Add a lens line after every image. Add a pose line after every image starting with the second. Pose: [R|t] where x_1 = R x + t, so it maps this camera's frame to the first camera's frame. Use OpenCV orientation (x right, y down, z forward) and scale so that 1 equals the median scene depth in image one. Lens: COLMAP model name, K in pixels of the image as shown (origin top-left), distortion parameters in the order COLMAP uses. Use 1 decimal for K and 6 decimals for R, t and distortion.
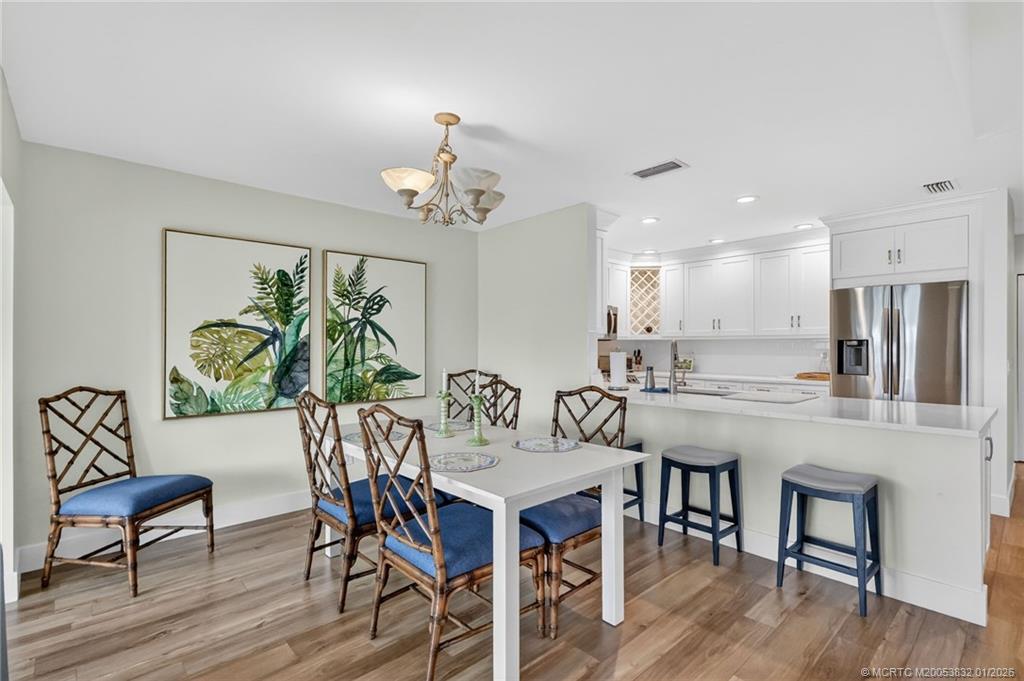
lens RADIAL K [[473.8, 0, 514.3], [0, 473.8, 346.3], [0, 0, 1]] dist [0.003059, -0.000121]
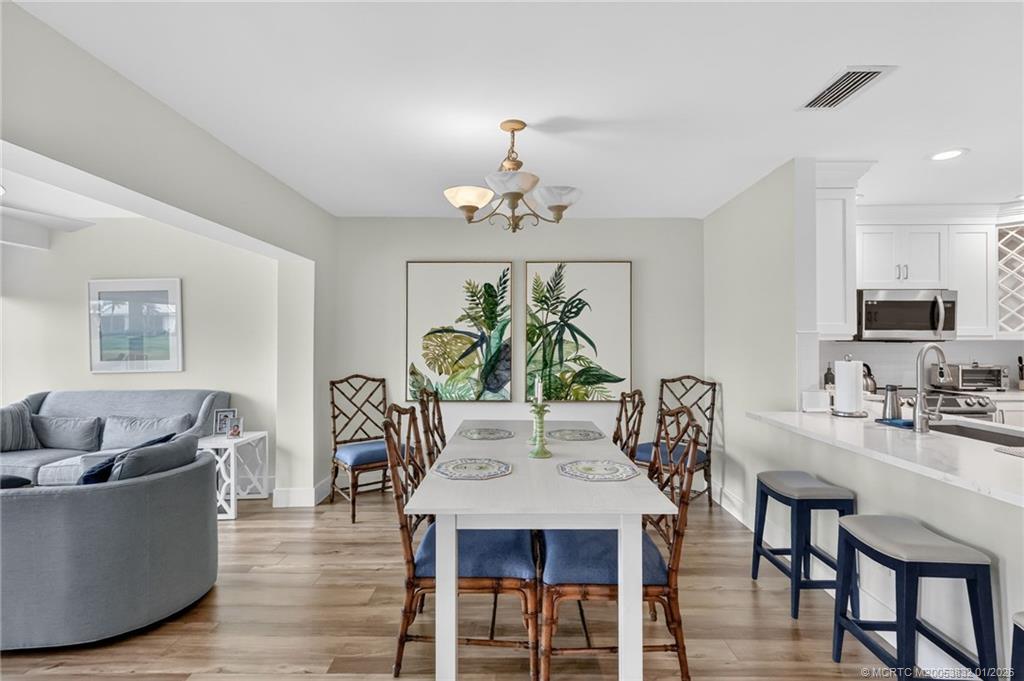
lens RADIAL K [[473.8, 0, 515.3], [0, 473.8, 338.0], [0, 0, 1]] dist [0.003059, -0.000121]
pose [[0.741392, -0.003025, -0.671065, 0.356226], [-0.004256, 0.999949, -0.009210, -0.014672], [0.671059, 0.009684, 0.741341, 0.175748]]
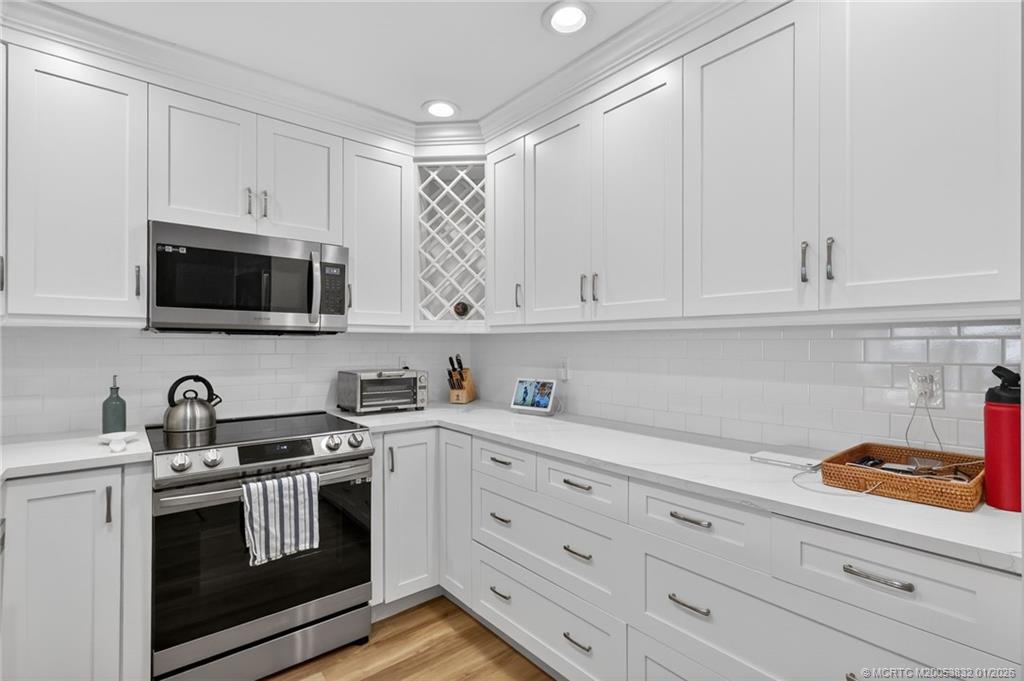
lens RADIAL K [[473.8, 0, 514.1], [0, 473.8, 343.7], [0, 0, 1]] dist [0.003059, -0.000121]
pose [[0.999480, 0.005916, -0.031691, 0.638590], [-0.006041, 0.999974, -0.003851, -0.005750], [0.031668, 0.004041, 0.999490, 1.078914]]
